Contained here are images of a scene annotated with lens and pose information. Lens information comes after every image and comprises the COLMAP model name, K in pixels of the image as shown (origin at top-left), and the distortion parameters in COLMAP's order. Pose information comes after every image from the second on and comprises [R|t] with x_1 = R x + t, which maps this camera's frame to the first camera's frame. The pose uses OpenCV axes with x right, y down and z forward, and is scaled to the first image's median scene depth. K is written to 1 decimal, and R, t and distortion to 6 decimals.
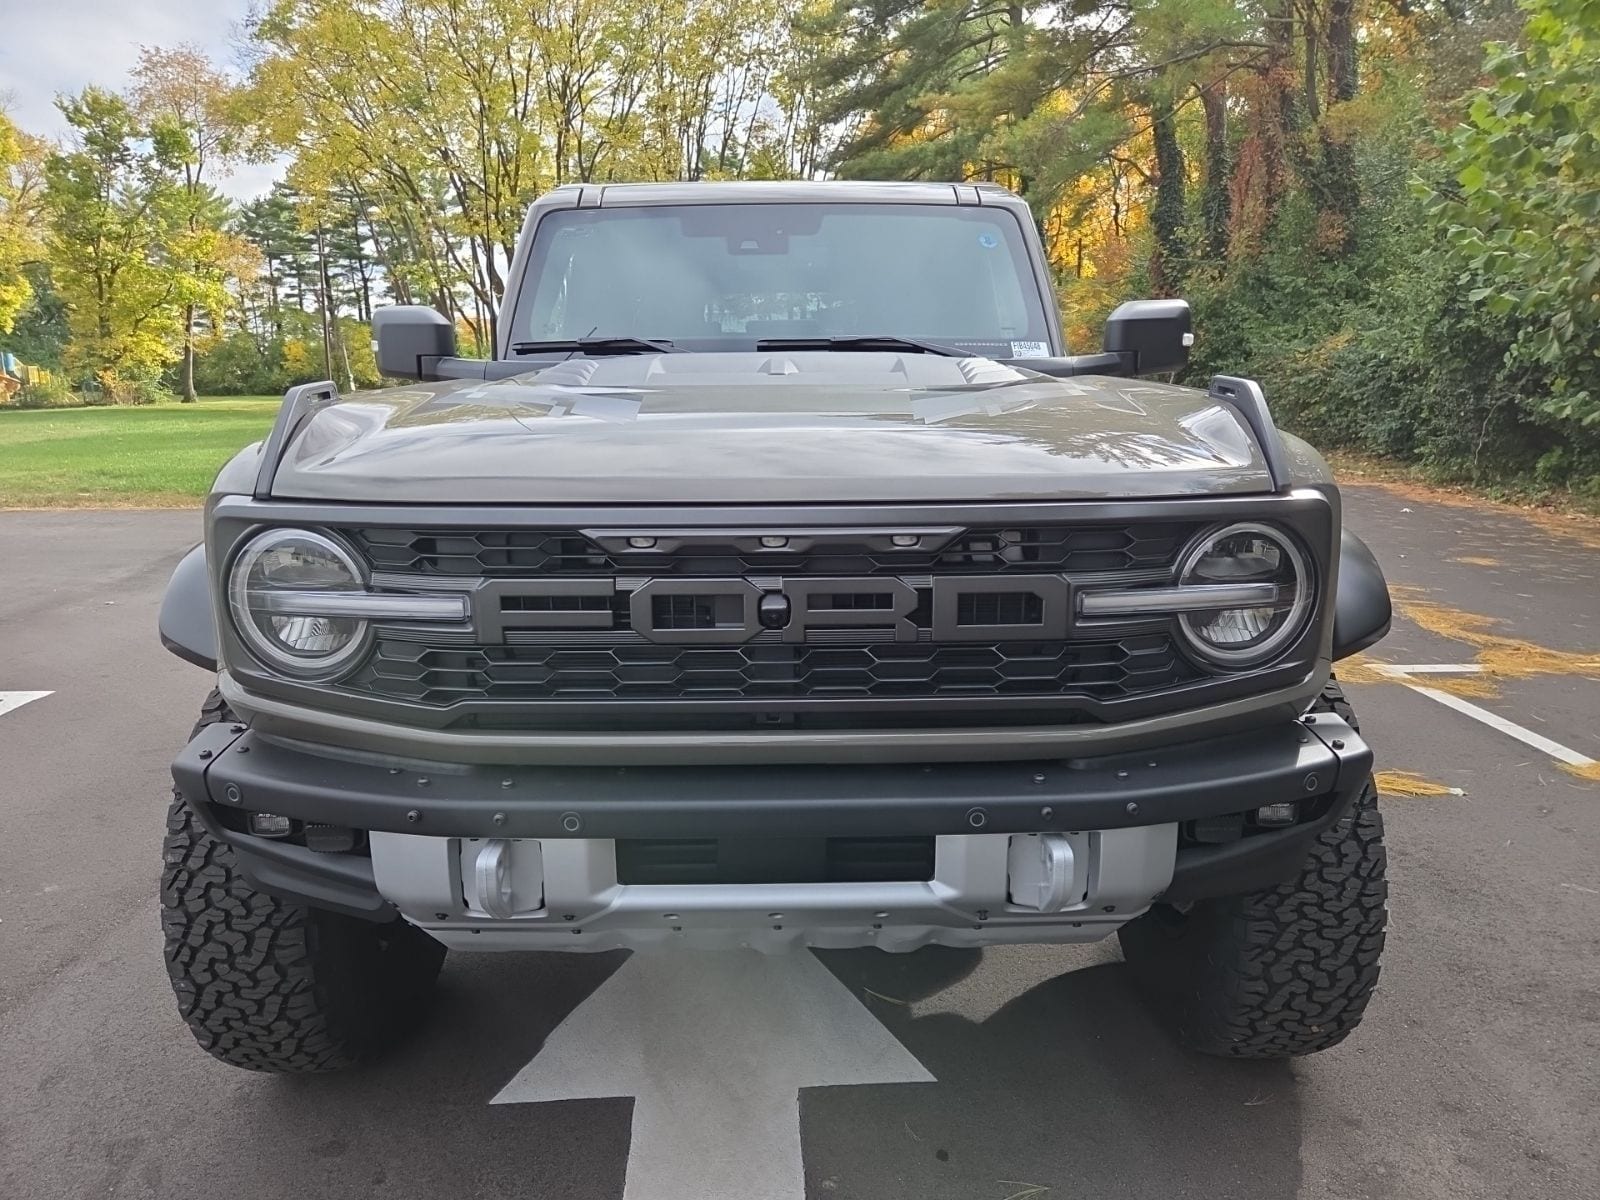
lens RADIAL K [[1083.0, 0, 804.0], [0, 1083.0, 591.5], [0, 0, 1]] dist [0.061023, -0.030073]
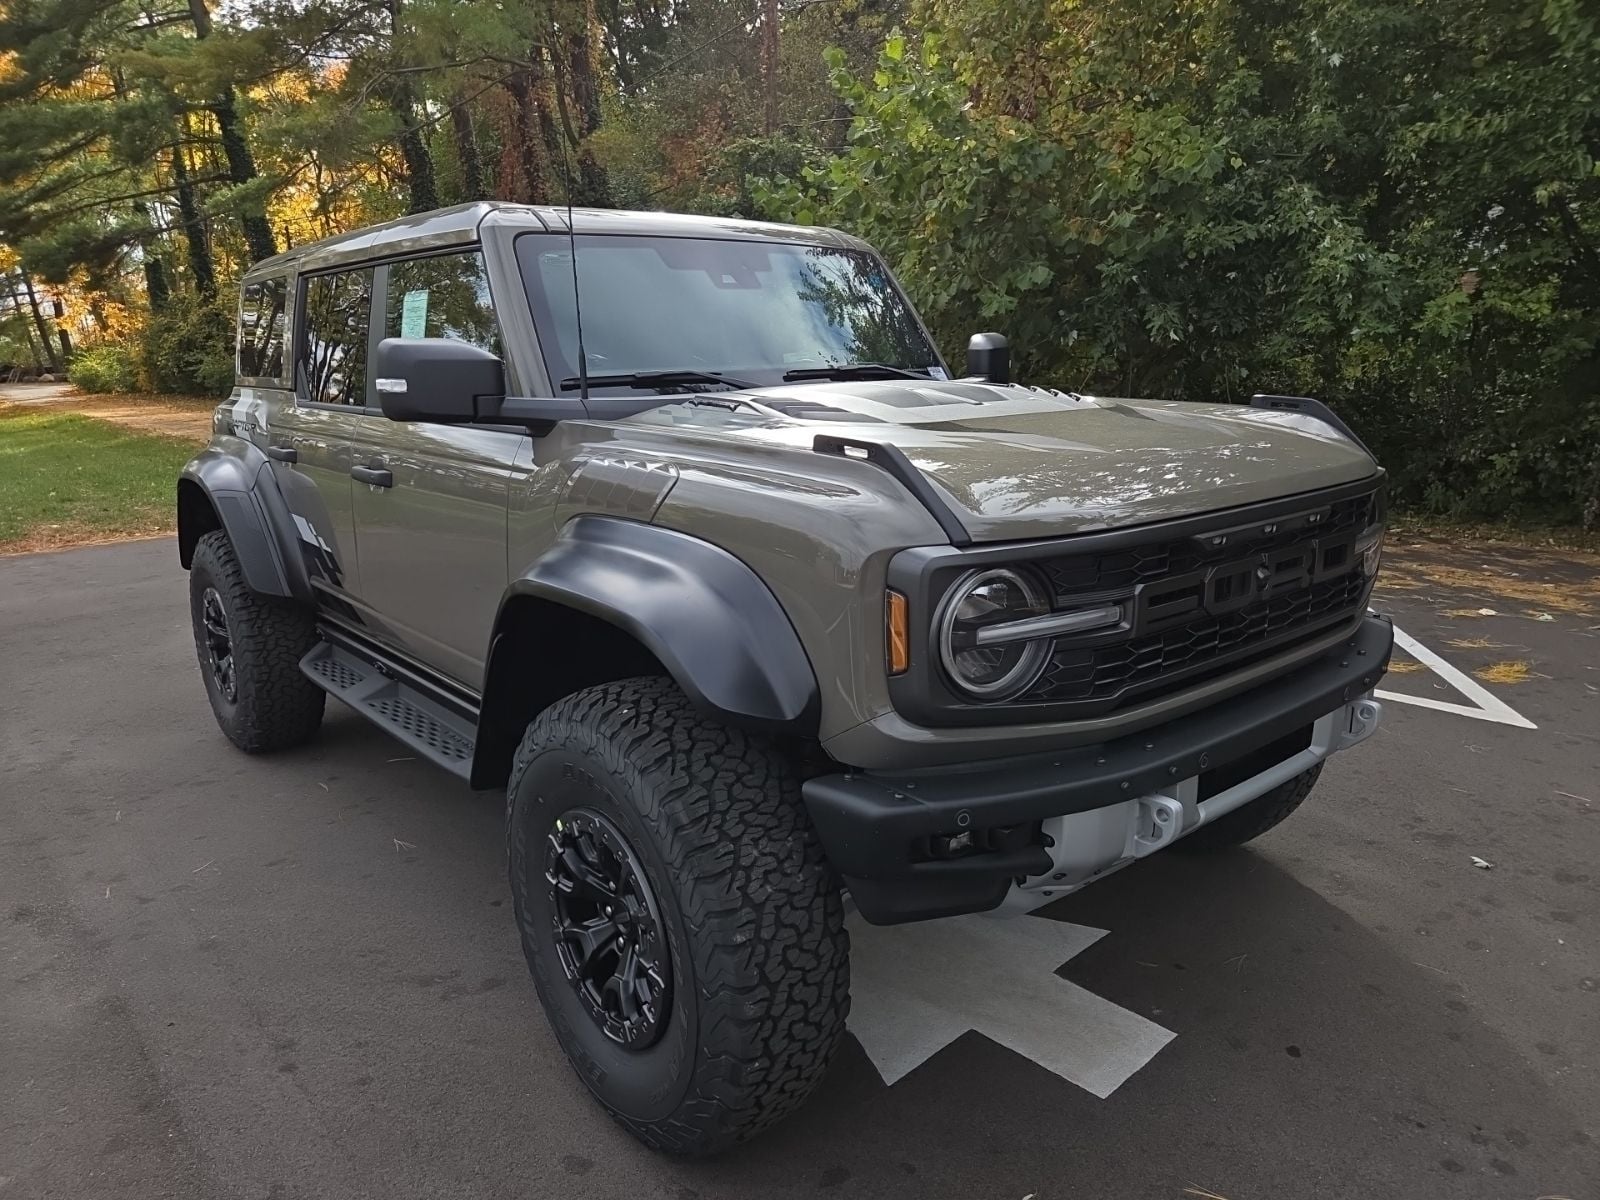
lens RADIAL K [[1083.0, 0, 787.7], [0, 1083.0, 604.9], [0, 0, 1]] dist [0.061023, -0.030073]
pose [[0.776654, -0.153697, 0.610890, -1.276808], [0.144242, 0.987402, 0.065044, -0.119642], [-0.613191, 0.037599, 0.789039, 0.254309]]
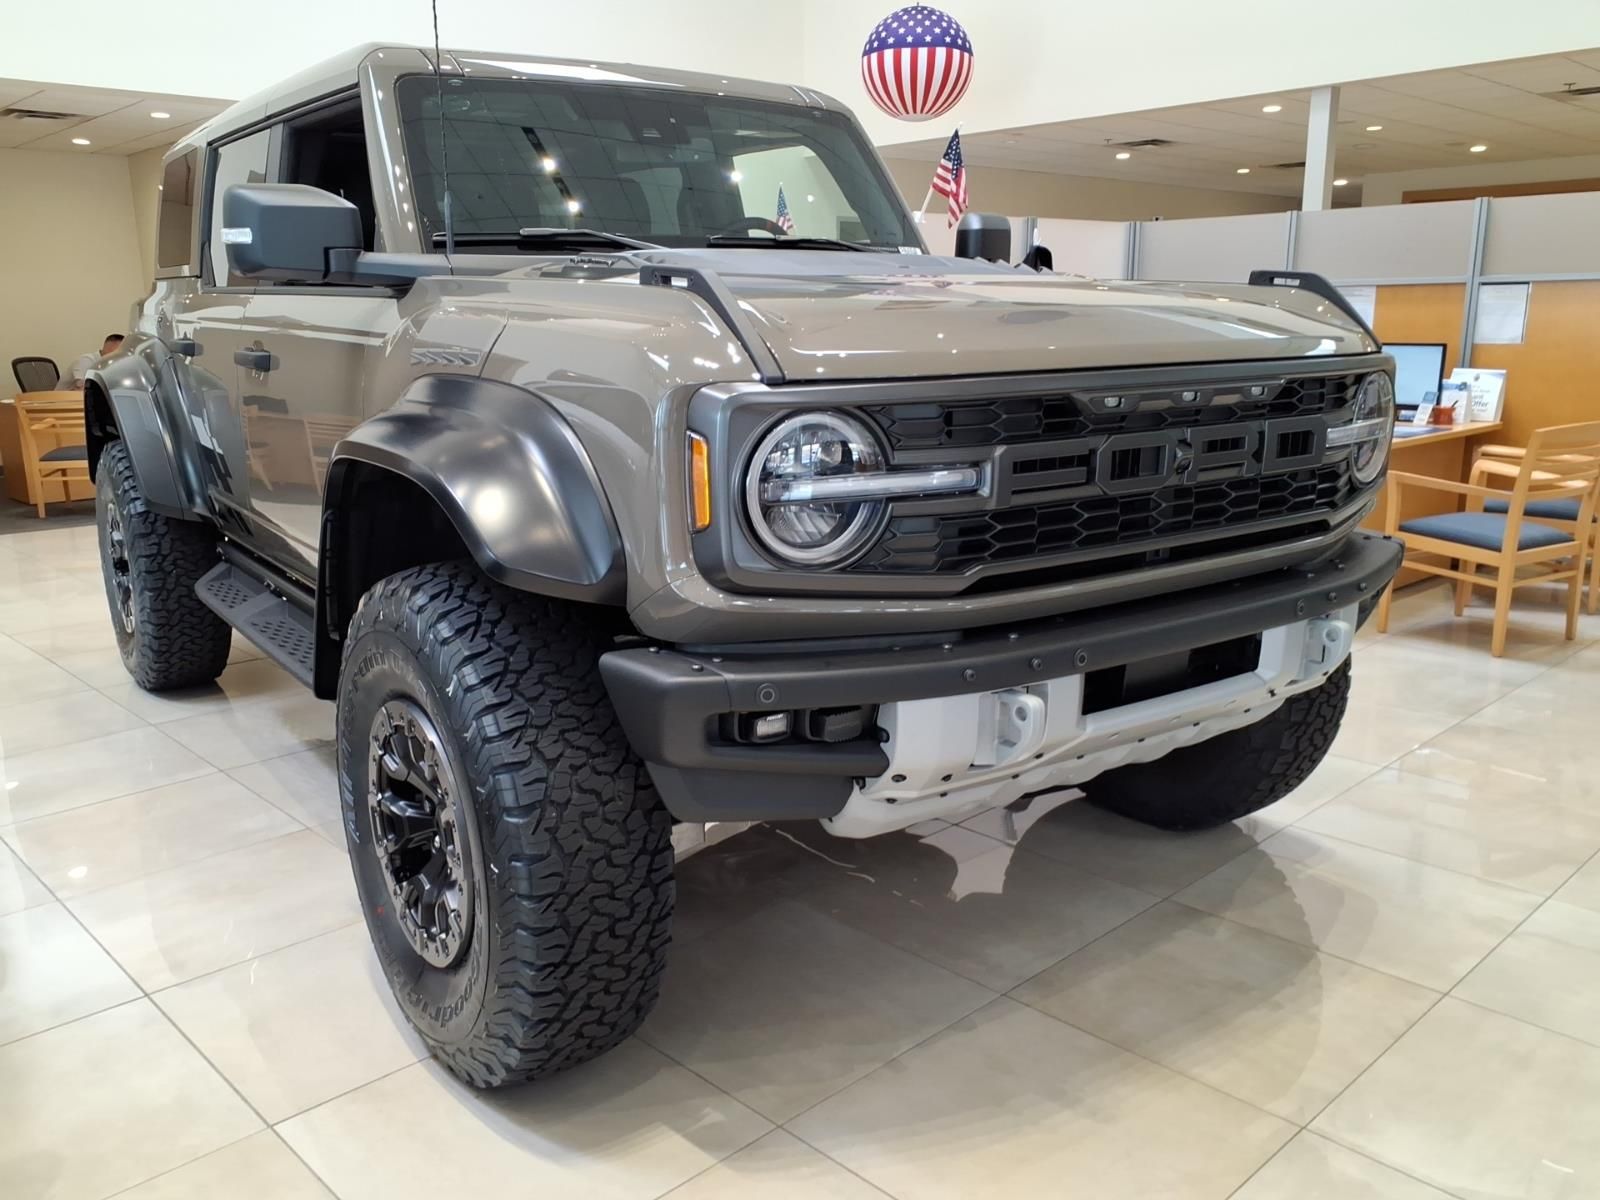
lens RADIAL K [[1300.7, 0, 764.6], [0, 1300.7, 618.5], [0, 0, 1]] dist [0.046217, -0.048251]
pose [[0.829681, -0.132635, 0.542253, -1.124932], [0.115260, 0.991135, 0.066076, 0.041994], [-0.546210, 0.007678, 0.837613, 0.057529]]
